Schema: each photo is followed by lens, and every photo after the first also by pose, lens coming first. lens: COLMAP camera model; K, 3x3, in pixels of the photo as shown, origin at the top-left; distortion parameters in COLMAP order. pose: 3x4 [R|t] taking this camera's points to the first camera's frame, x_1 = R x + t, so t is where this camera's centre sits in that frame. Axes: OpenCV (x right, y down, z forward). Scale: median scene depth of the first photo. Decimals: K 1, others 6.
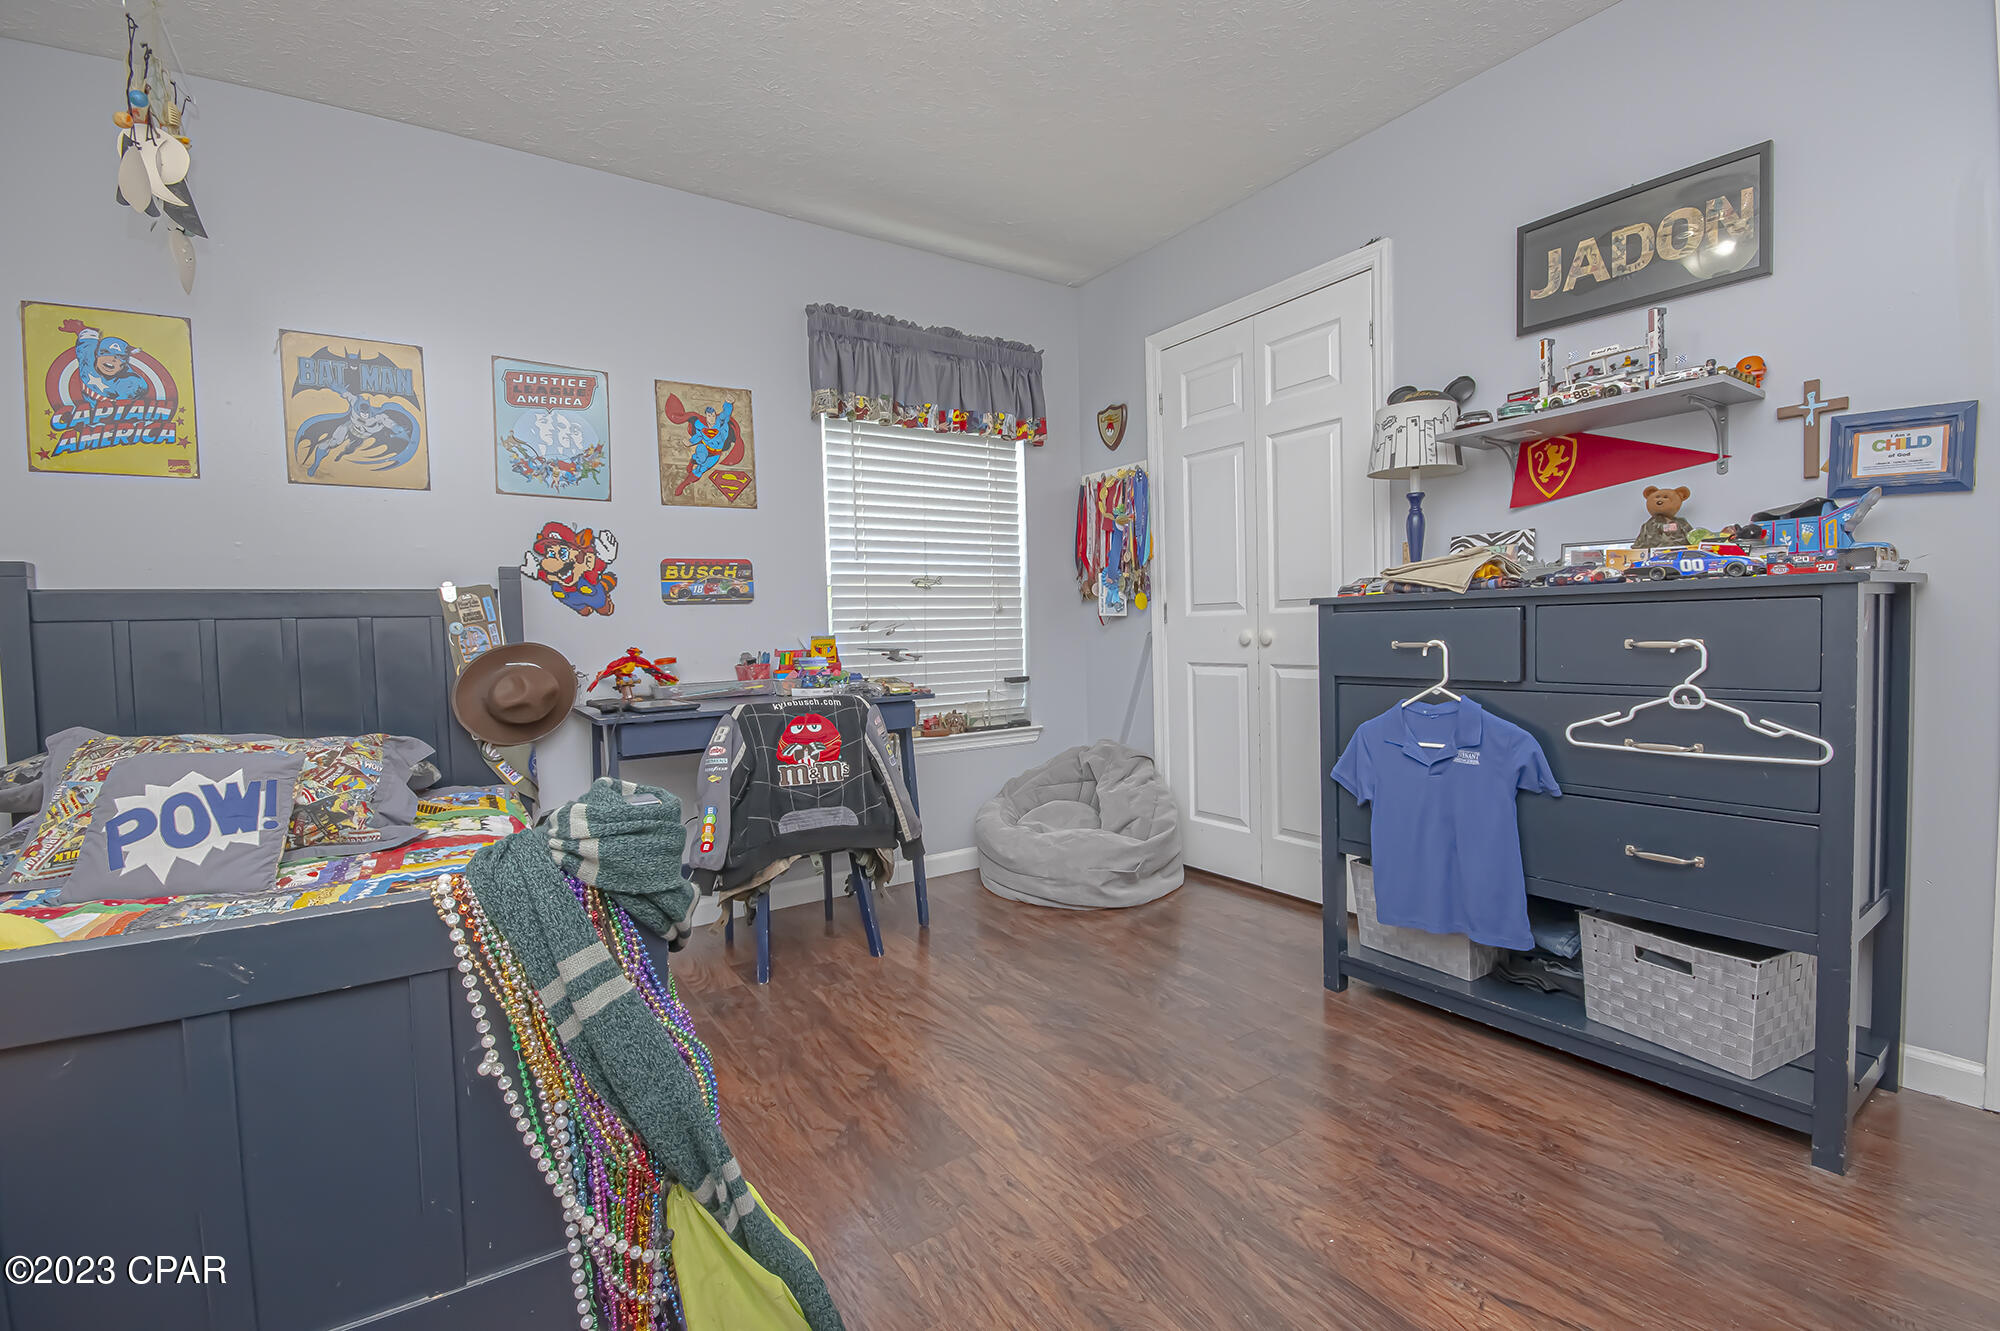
lens RADIAL K [[878.8, 0, 1012.7], [0, 878.8, 664.5], [0, 0, 1]] dist [0.016890, -0.017449]
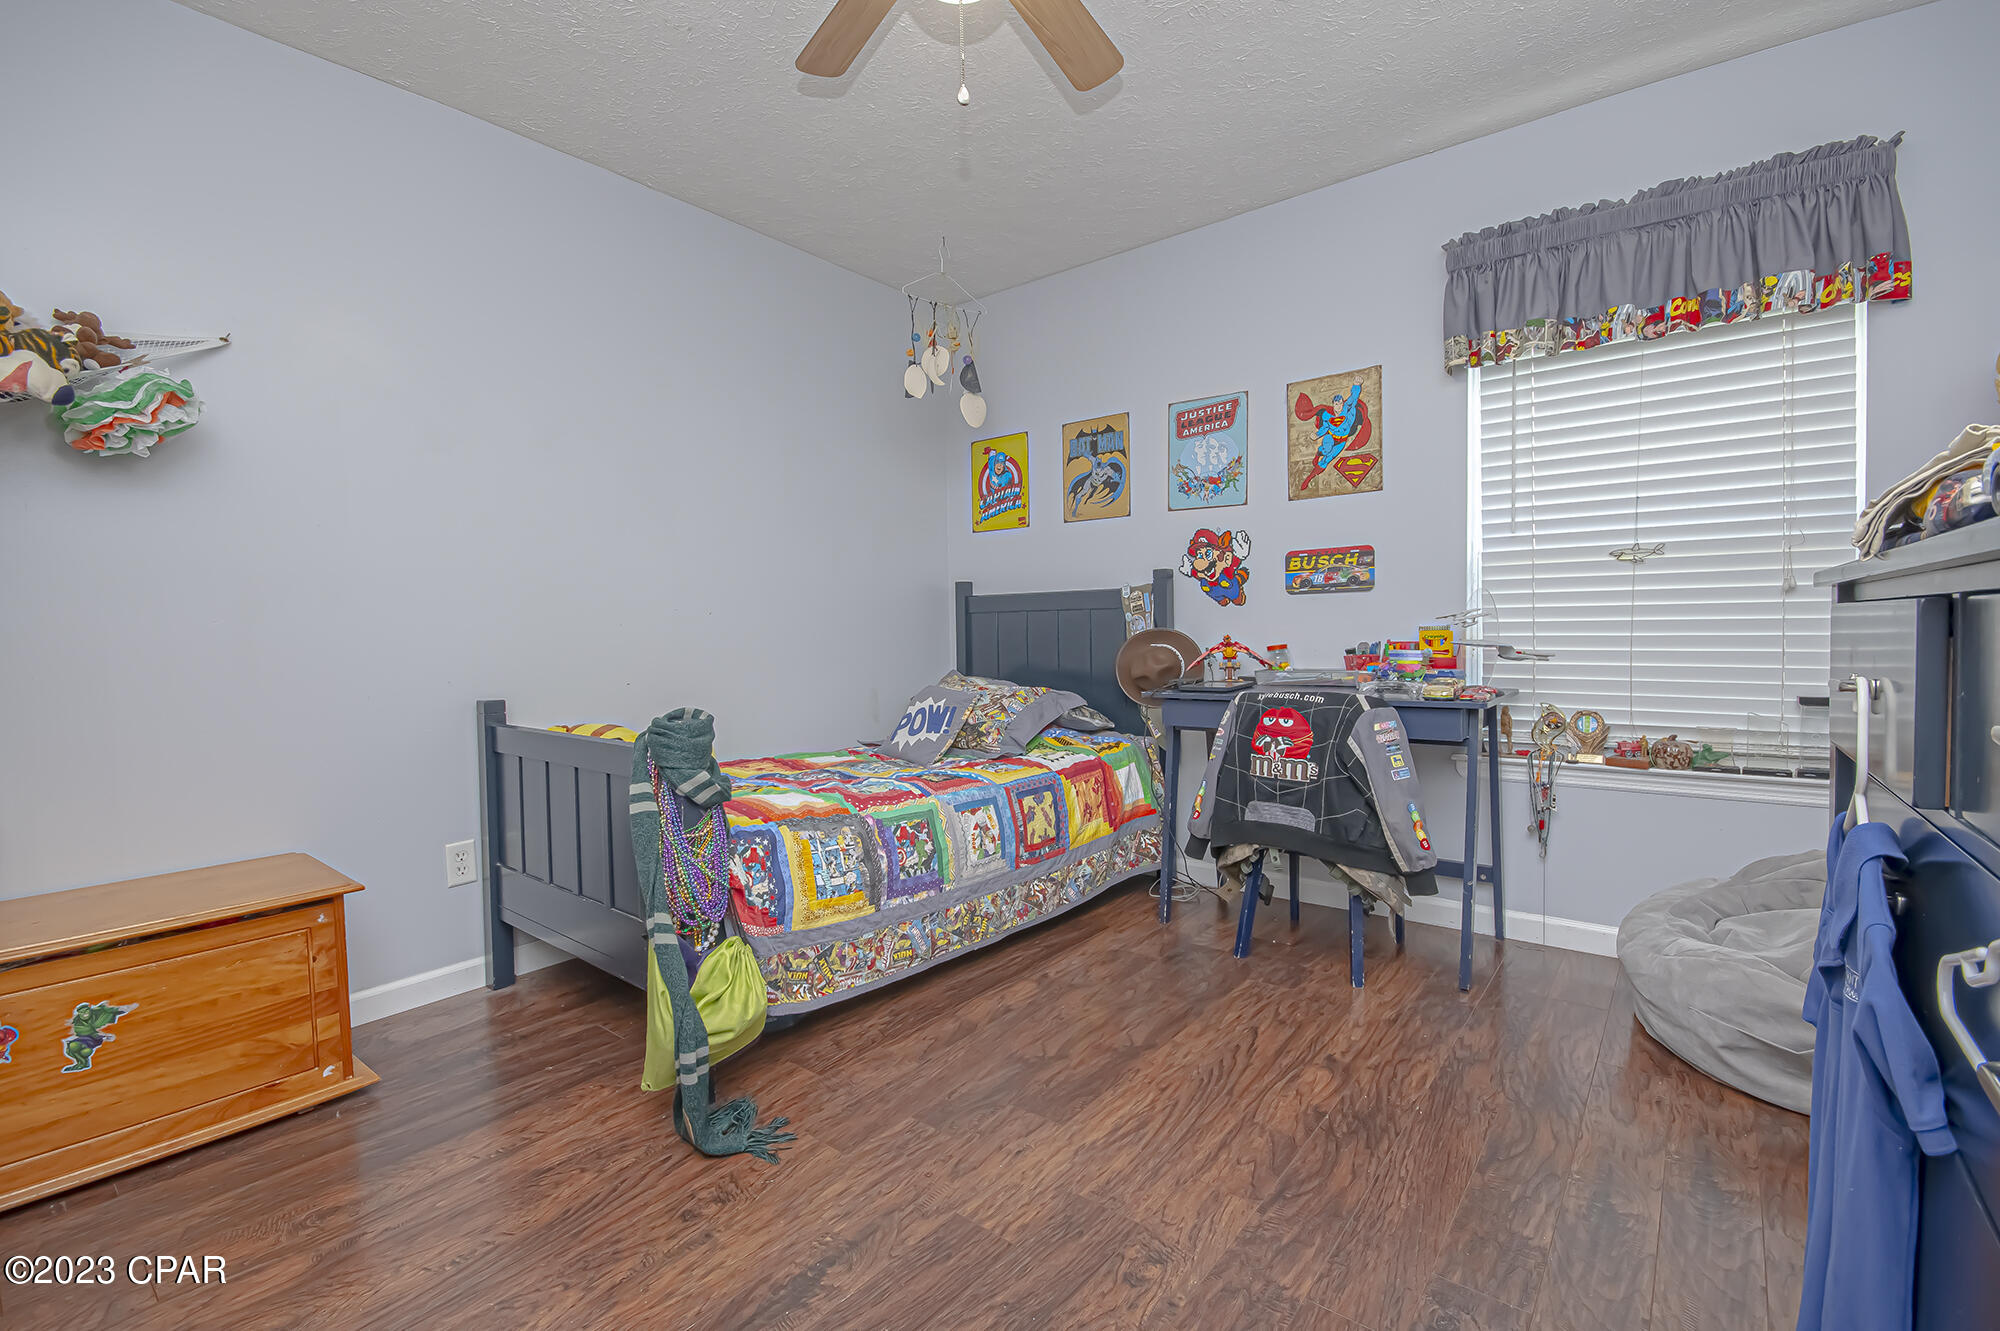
lens RADIAL K [[878.8, 0, 1012.7], [0, 878.8, 664.5], [0, 0, 1]] dist [0.016890, -0.017449]
pose [[0.314290, 0.060996, -0.947365, 0.534605], [-0.031257, 0.998058, 0.053891, -0.031334], [0.948812, 0.012674, 0.315586, 0.358234]]
